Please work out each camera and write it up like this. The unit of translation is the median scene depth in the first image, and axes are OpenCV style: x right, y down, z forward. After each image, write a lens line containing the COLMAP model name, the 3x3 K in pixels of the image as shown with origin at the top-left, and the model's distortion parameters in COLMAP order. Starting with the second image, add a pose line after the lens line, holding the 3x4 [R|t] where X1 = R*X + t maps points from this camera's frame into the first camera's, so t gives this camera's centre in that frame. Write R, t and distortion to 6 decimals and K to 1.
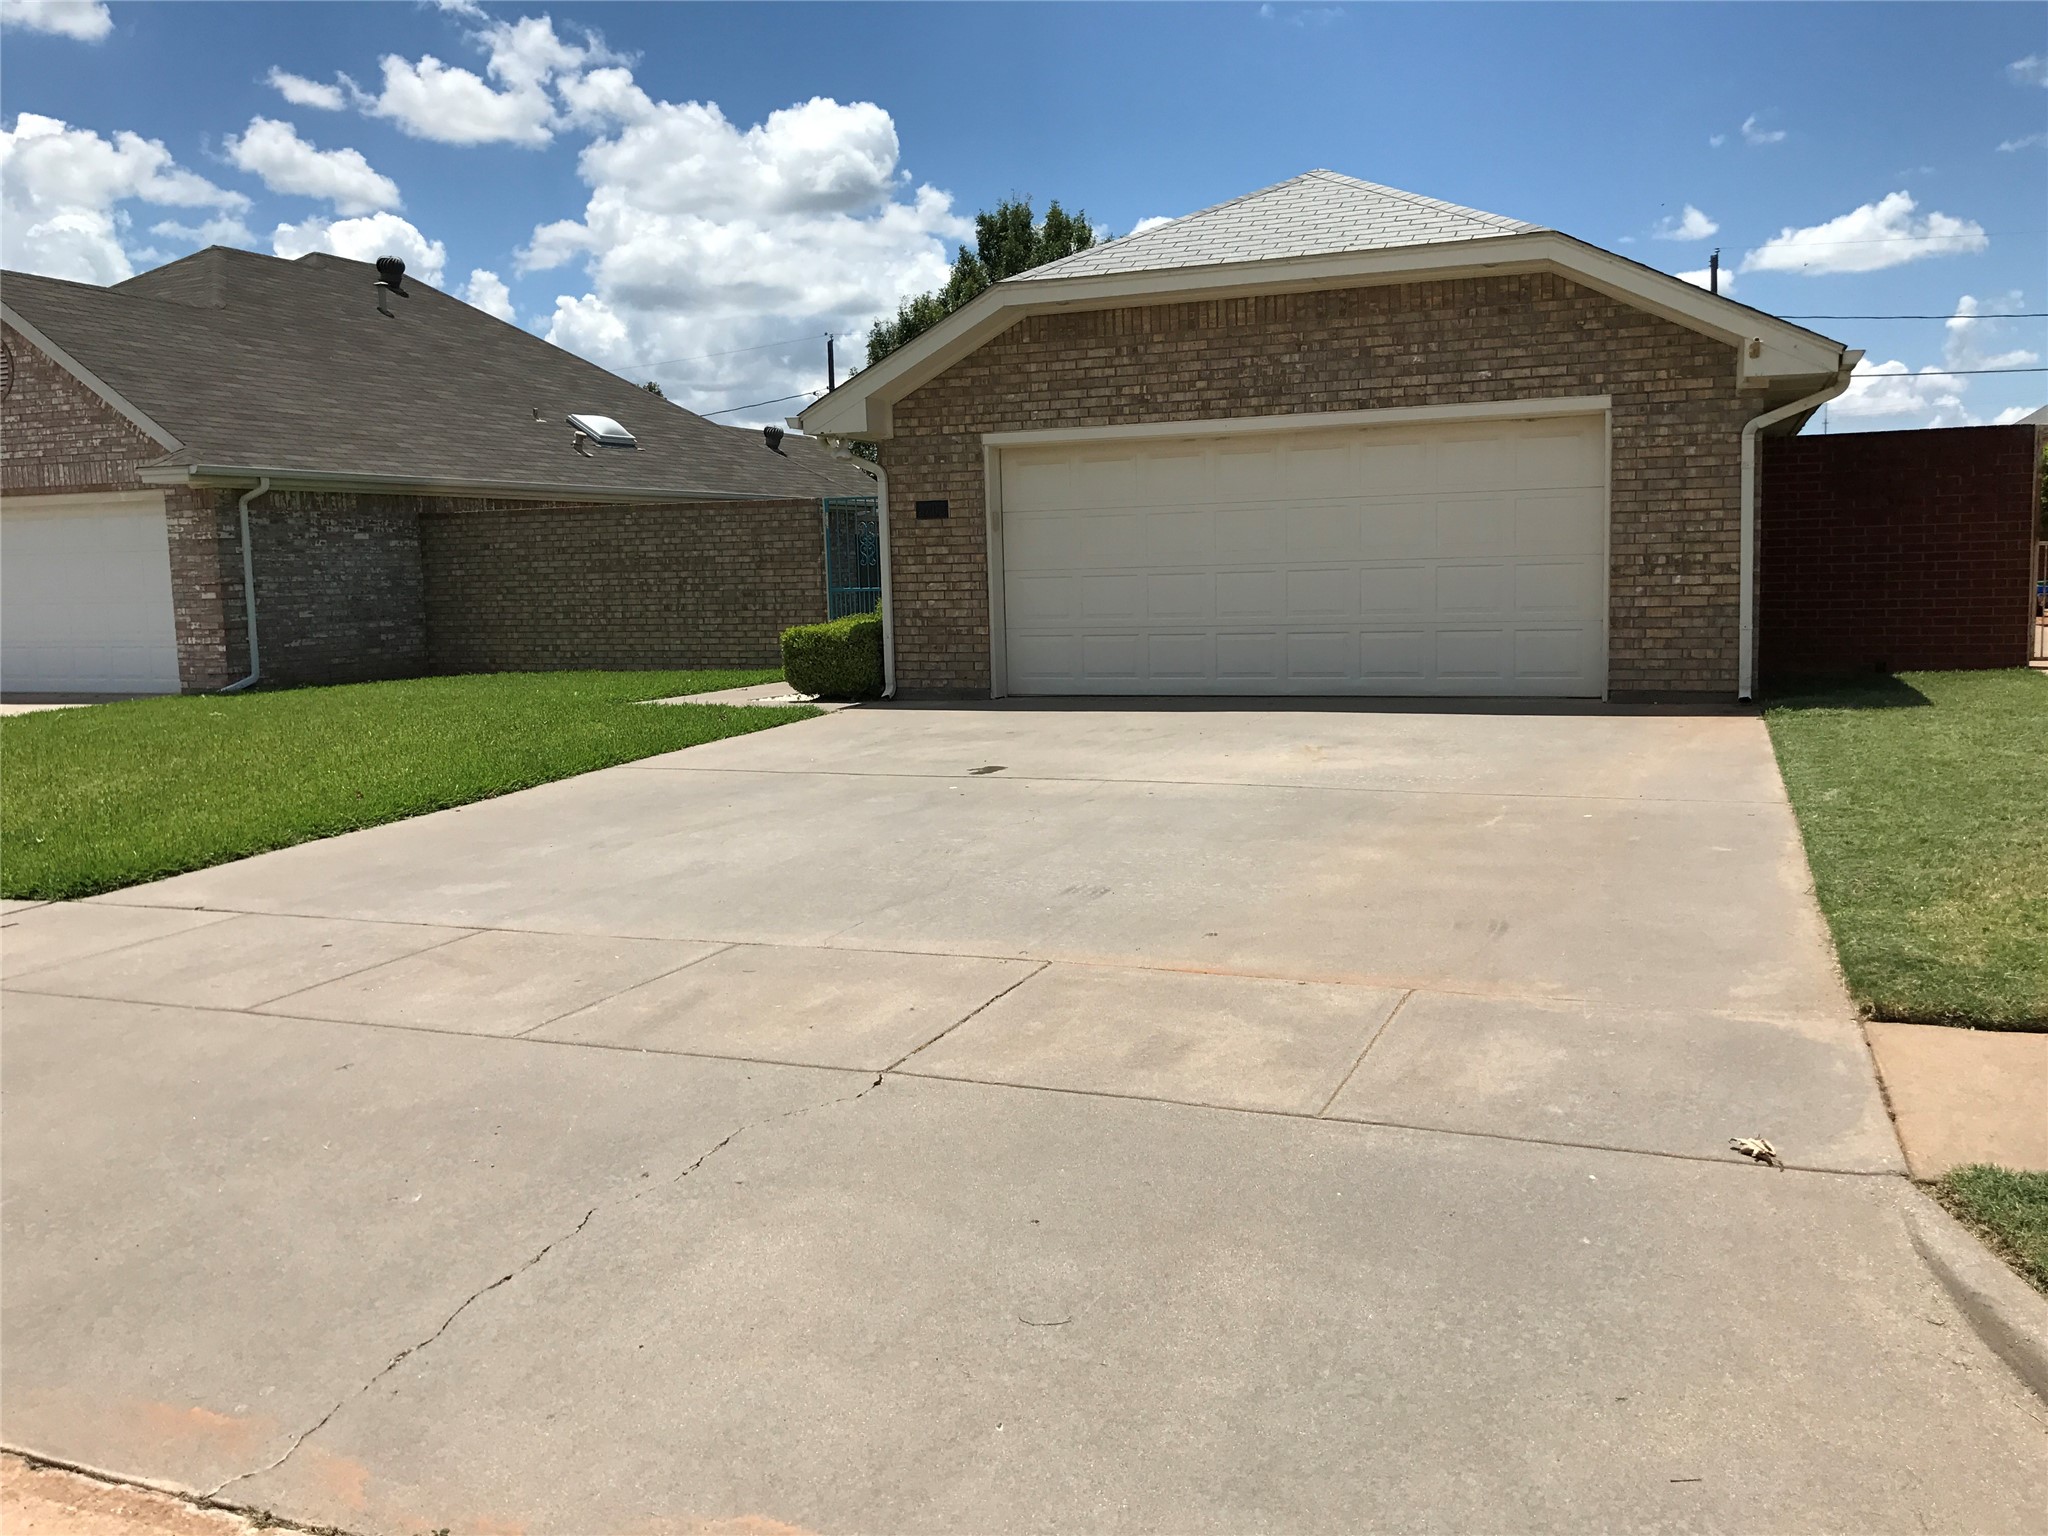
lens RADIAL K [[1664.1, 0, 1022.8], [0, 1664.1, 755.3], [0, 0, 1]] dist [0.097670, -0.163514]
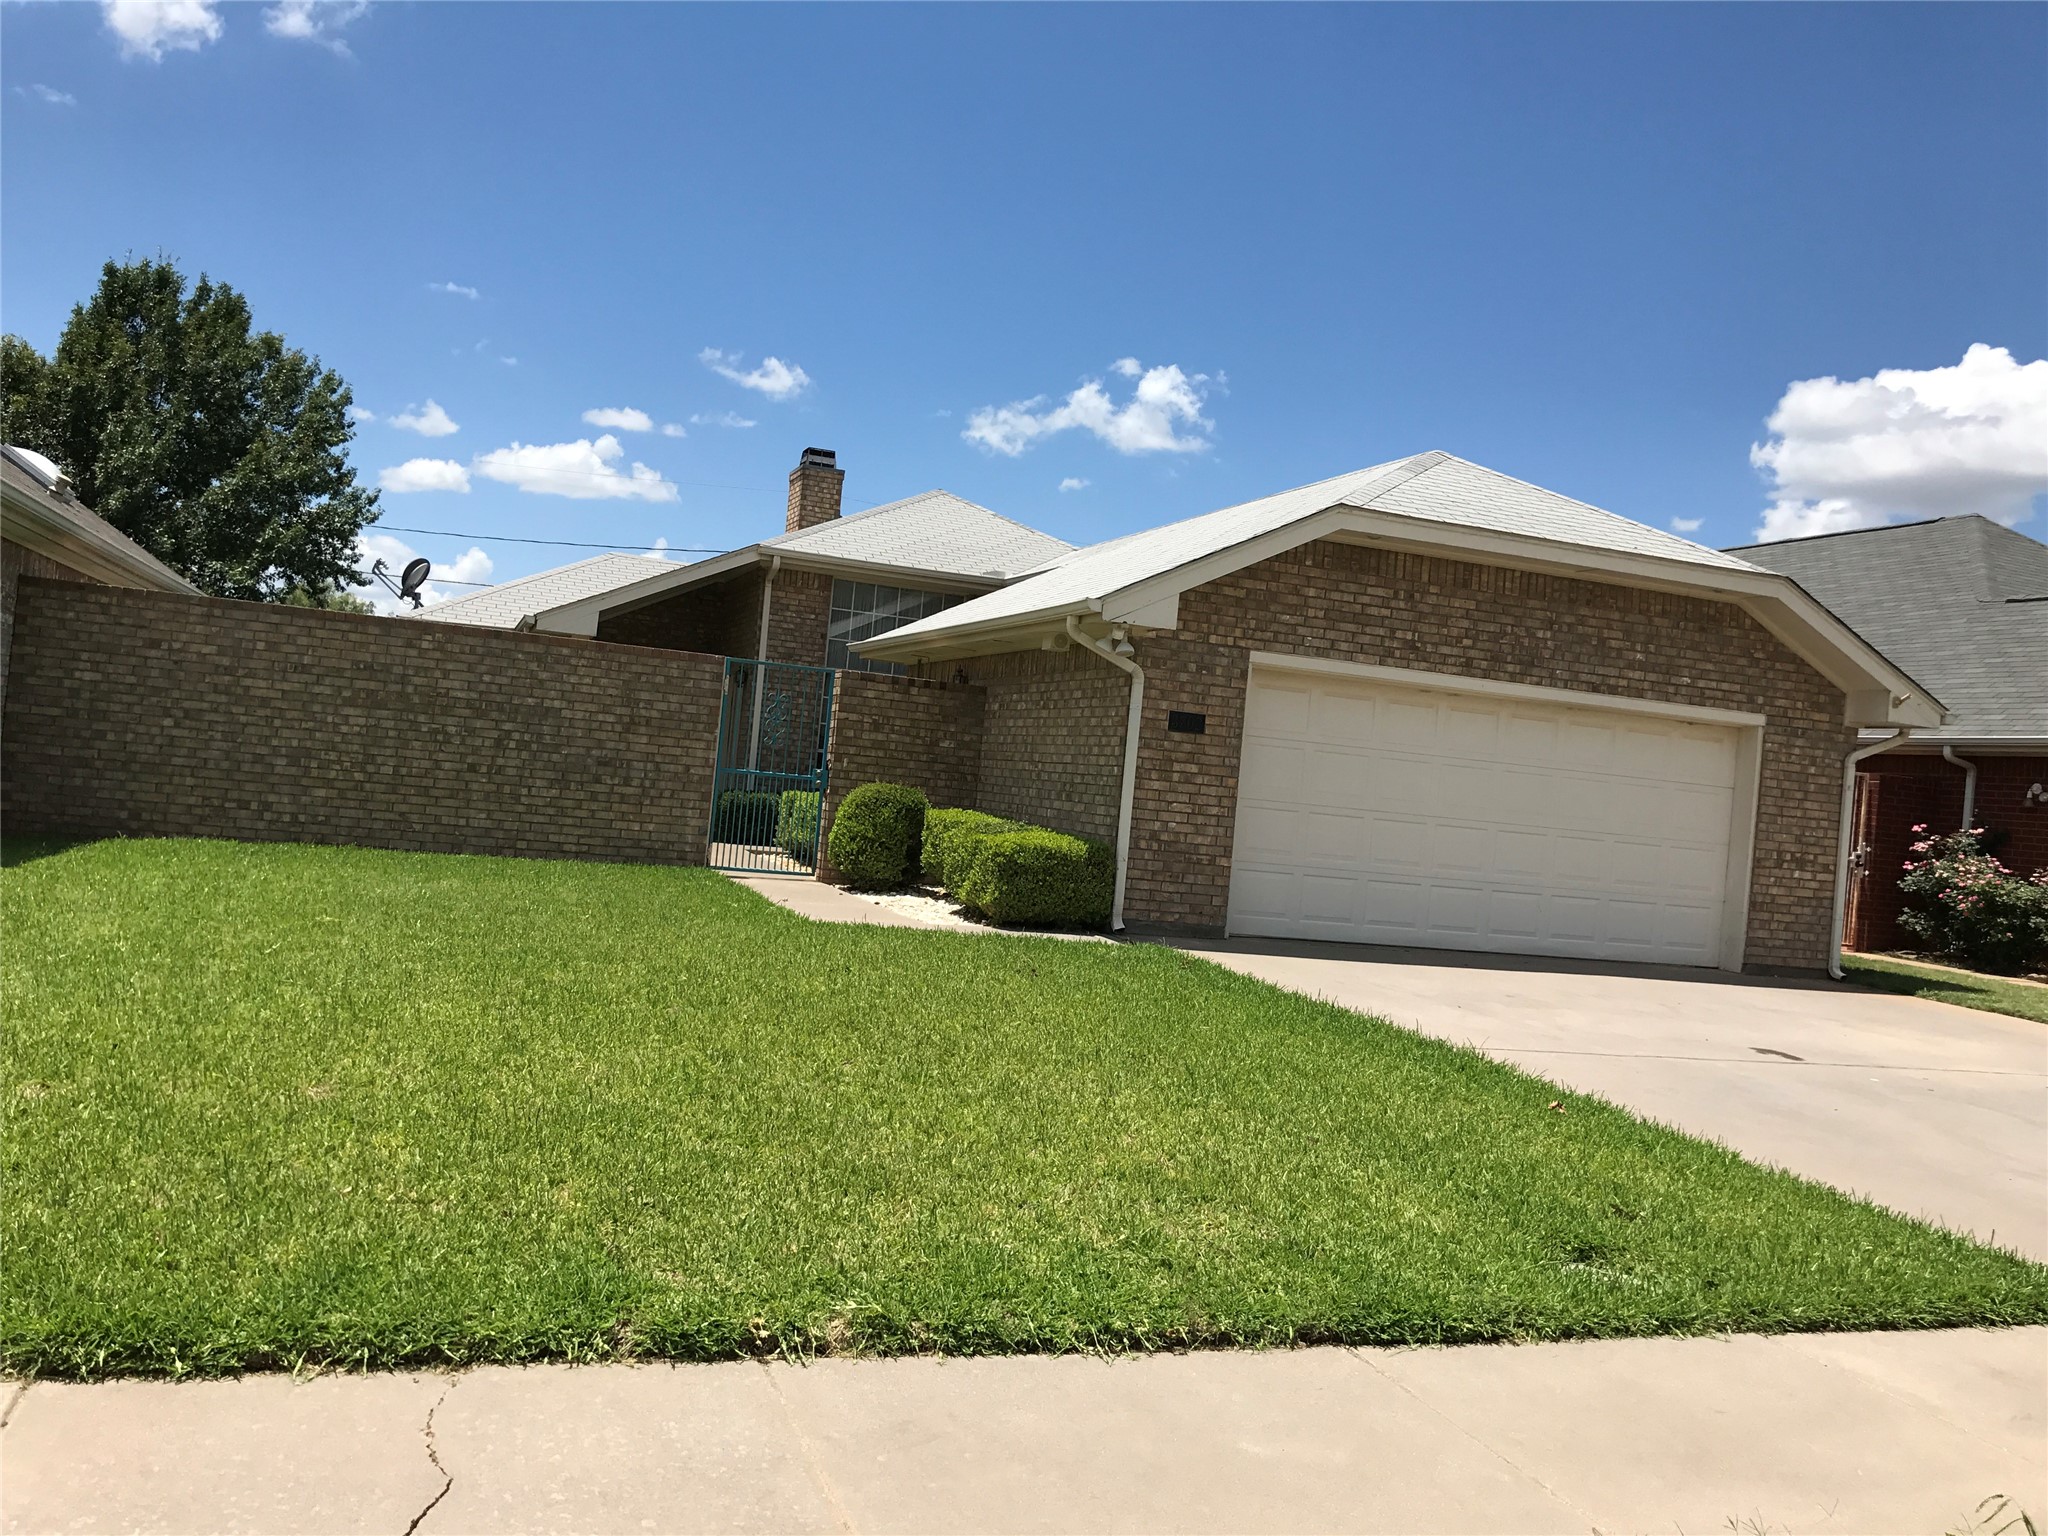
lens RADIAL K [[1696.3, 0, 1018.4], [0, 1696.3, 765.0], [0, 0, 1]] dist [0.062531, -0.008257]
pose [[0.746925, 0.104010, 0.656722, -0.753991], [-0.037898, 0.992743, -0.114126, -0.018666], [-0.663827, 0.060355, 0.745447, 0.404707]]
